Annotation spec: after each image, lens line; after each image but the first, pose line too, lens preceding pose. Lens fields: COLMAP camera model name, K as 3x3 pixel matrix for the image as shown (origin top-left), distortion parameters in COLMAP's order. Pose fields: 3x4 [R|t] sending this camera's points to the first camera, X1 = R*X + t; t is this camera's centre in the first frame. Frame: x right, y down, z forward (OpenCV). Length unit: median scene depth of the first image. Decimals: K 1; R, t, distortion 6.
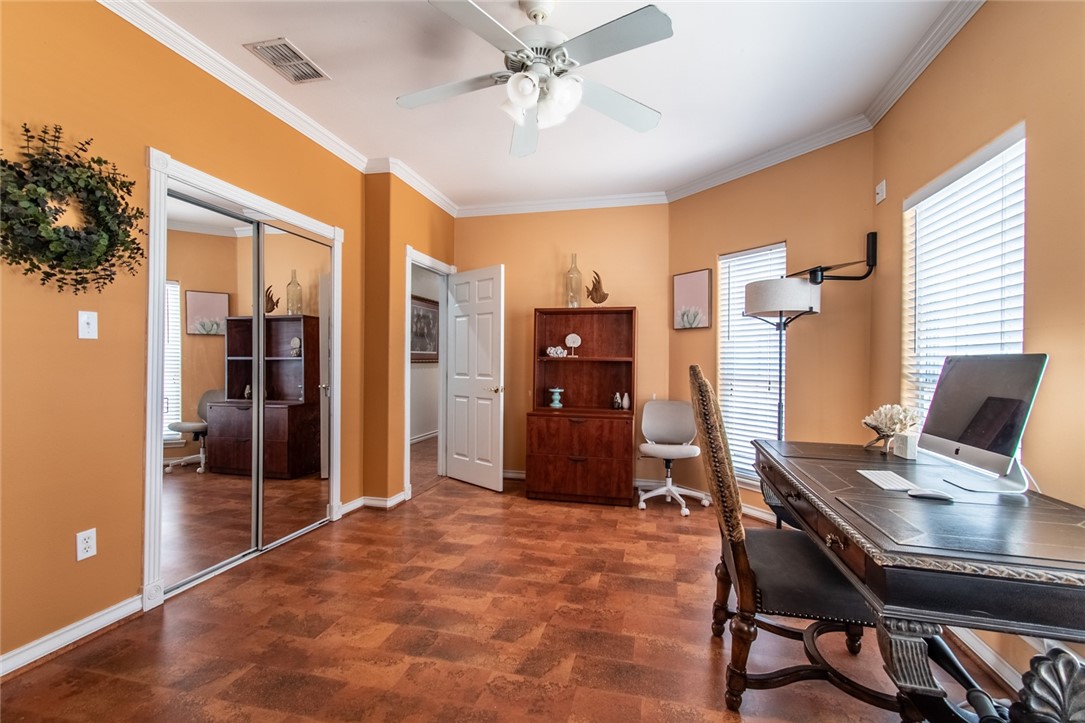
lens RADIAL K [[496.5, 0, 539.3], [0, 496.5, 352.8], [0, 0, 1]] dist [0.002115, -0.000564]
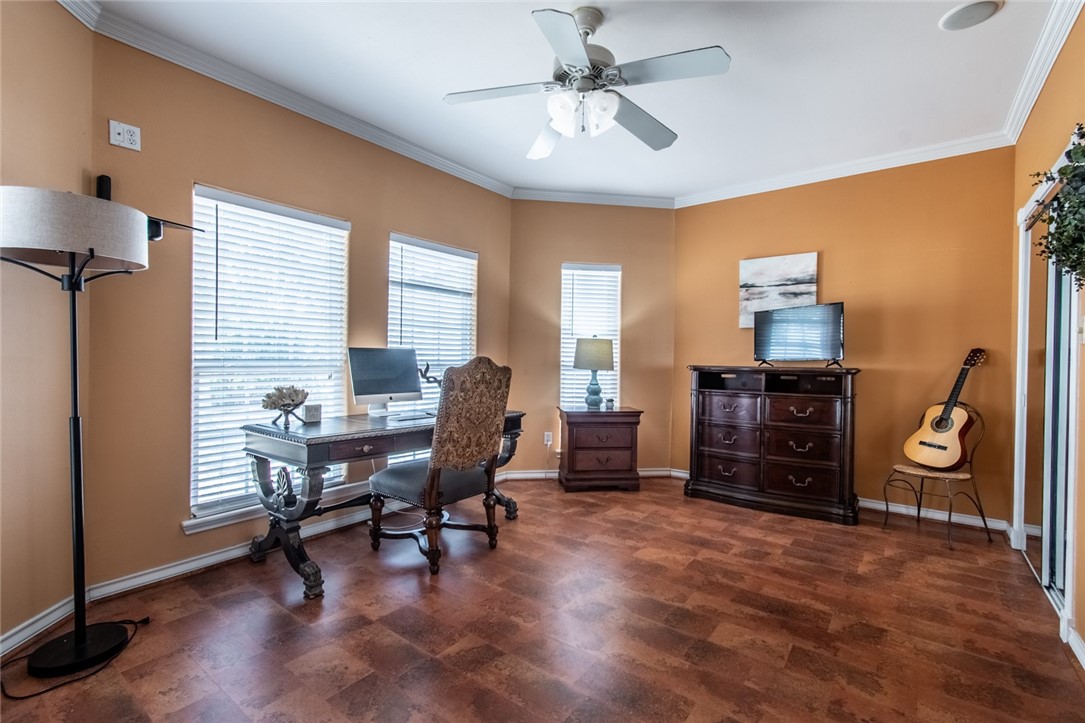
lens RADIAL K [[496.5, 0, 539.3], [0, 496.5, 352.8], [0, 0, 1]] dist [0.002115, -0.000564]
pose [[-0.921853, -0.019618, 0.387043, -0.323954], [-0.025998, 0.999599, -0.011254, 0.025624], [-0.386666, -0.020437, -0.921993, 1.897531]]
